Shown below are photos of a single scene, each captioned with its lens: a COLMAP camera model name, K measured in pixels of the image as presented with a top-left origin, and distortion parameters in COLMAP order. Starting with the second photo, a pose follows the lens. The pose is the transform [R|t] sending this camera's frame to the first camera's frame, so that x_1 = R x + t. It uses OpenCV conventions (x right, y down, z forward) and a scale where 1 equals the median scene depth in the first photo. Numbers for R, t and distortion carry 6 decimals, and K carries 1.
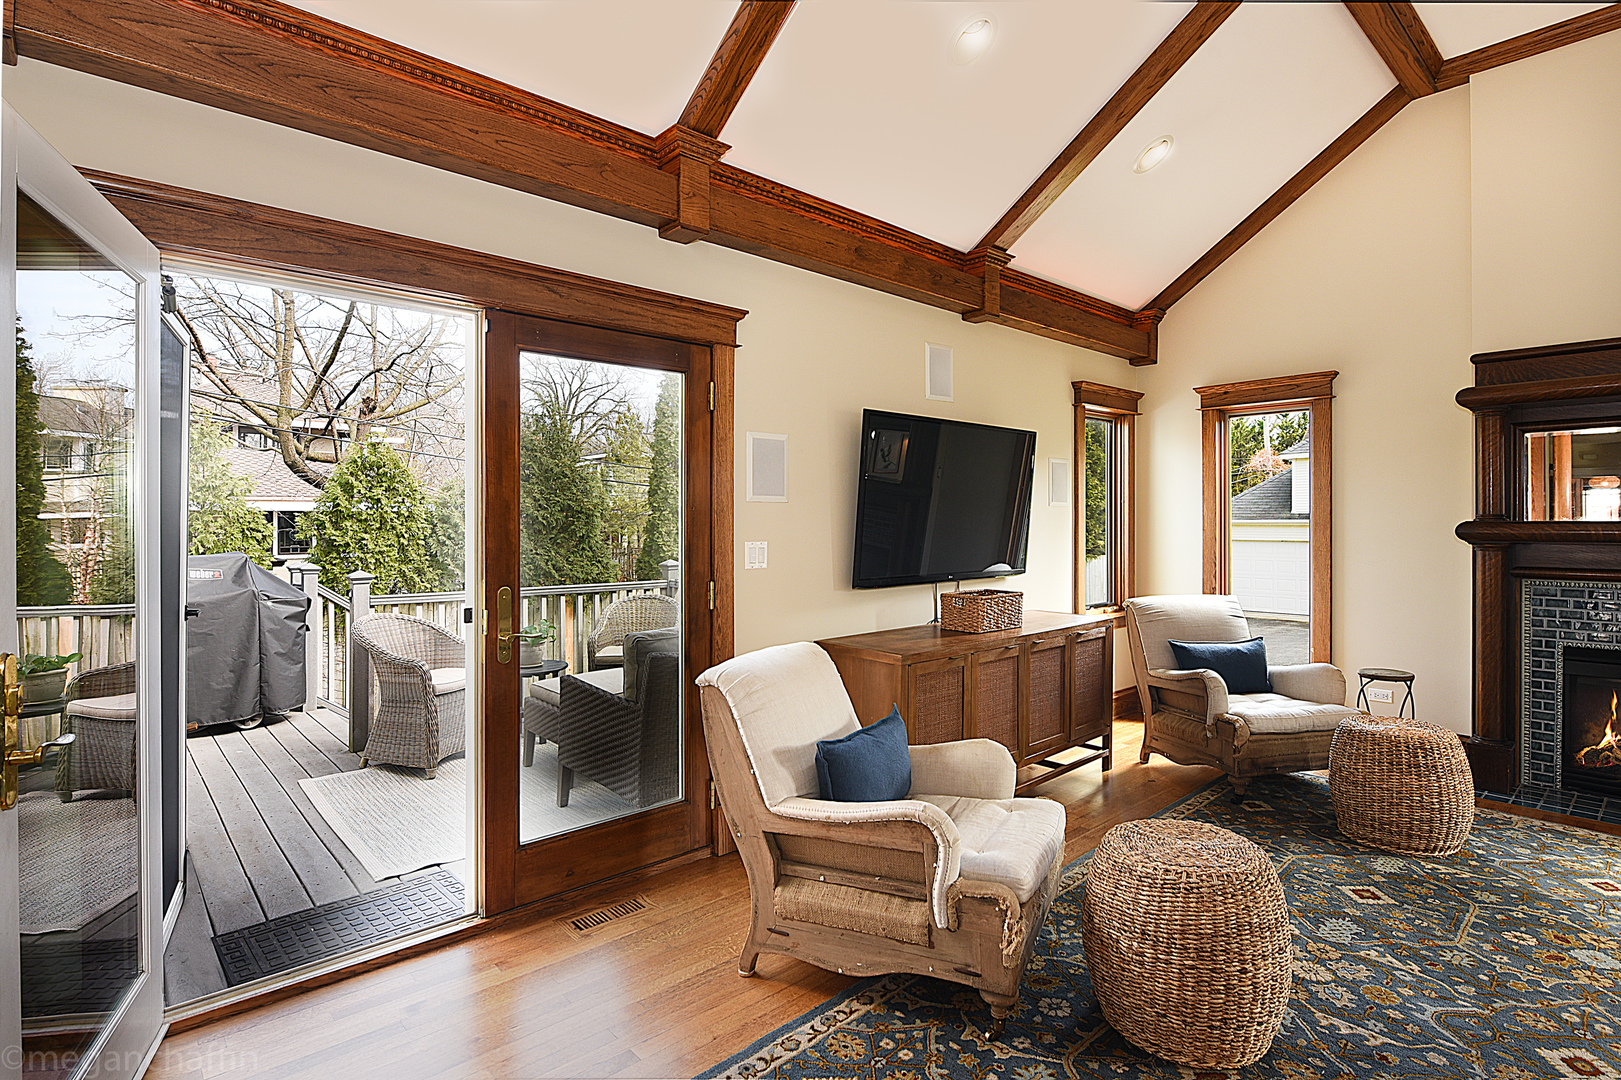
lens RADIAL K [[812.0, 0, 805.0], [0, 812.0, 519.3], [0, 0, 1]] dist [-0.007102, -0.002092]
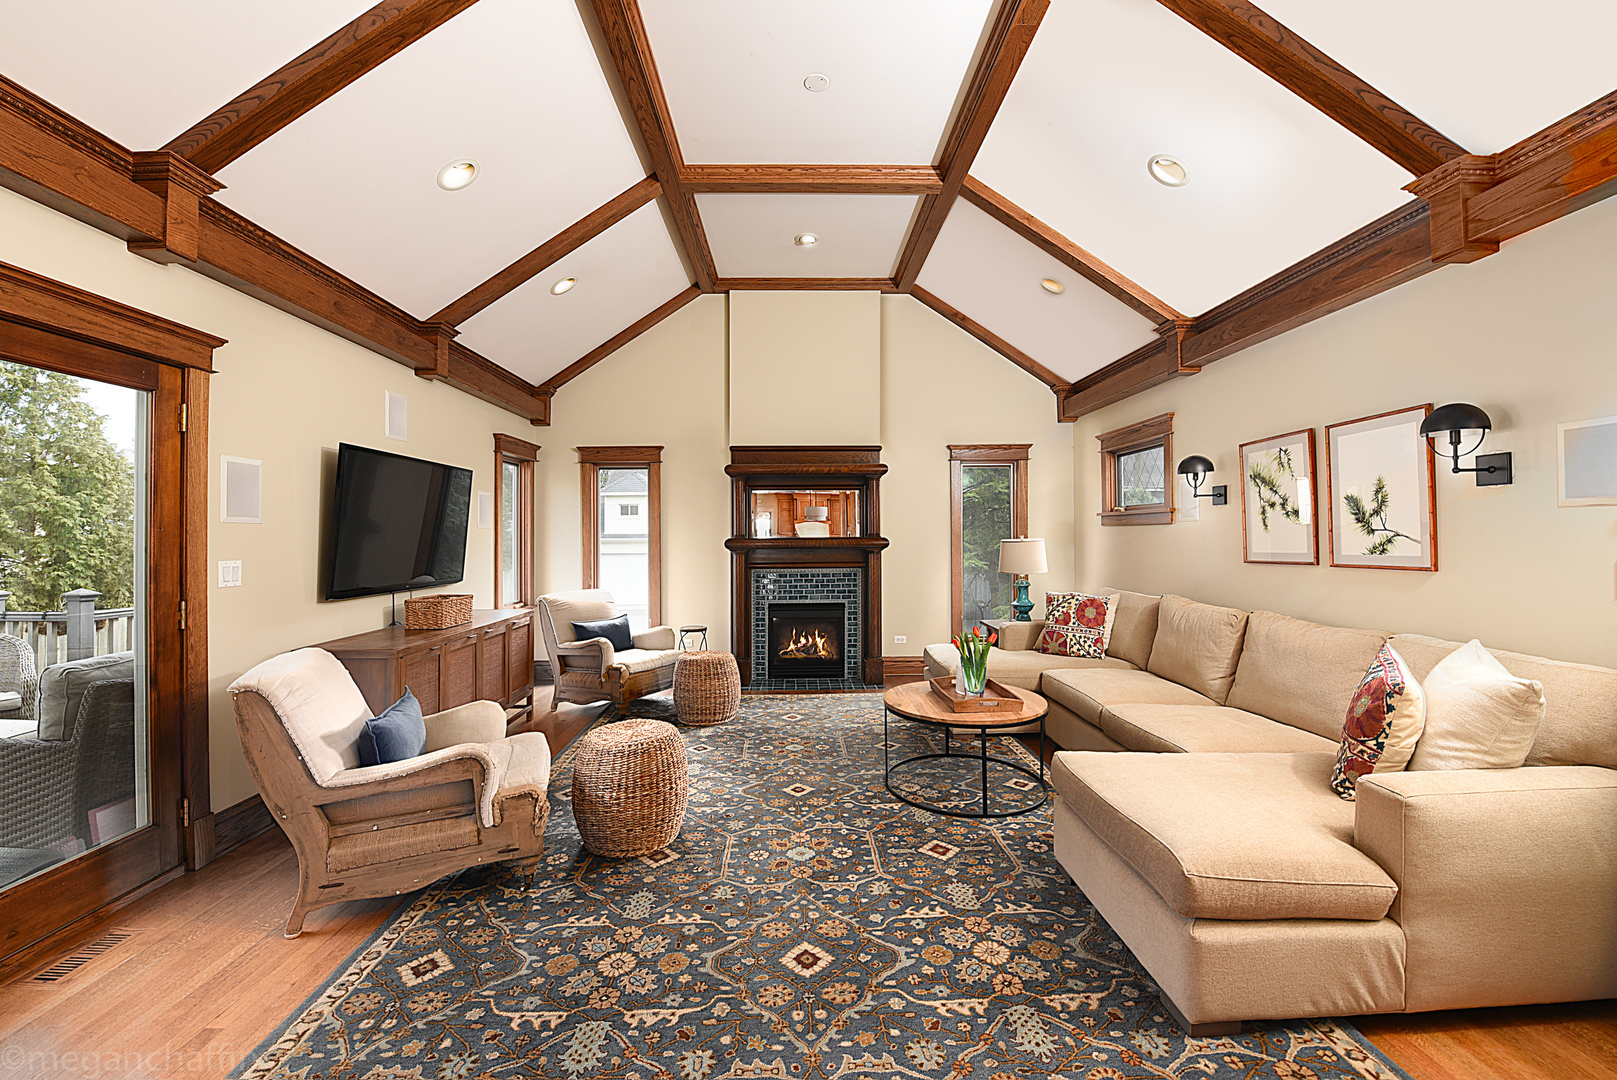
lens RADIAL K [[659.4, 0, 802.7], [0, 659.4, 536.8], [0, 0, 1]] dist [-0.017601, -0.000706]
pose [[0.658918, -0.002175, 0.752212, -0.218992], [0.003968, 0.999992, -0.000585, -0.000193], [-0.752204, 0.003371, 0.658921, -0.112652]]
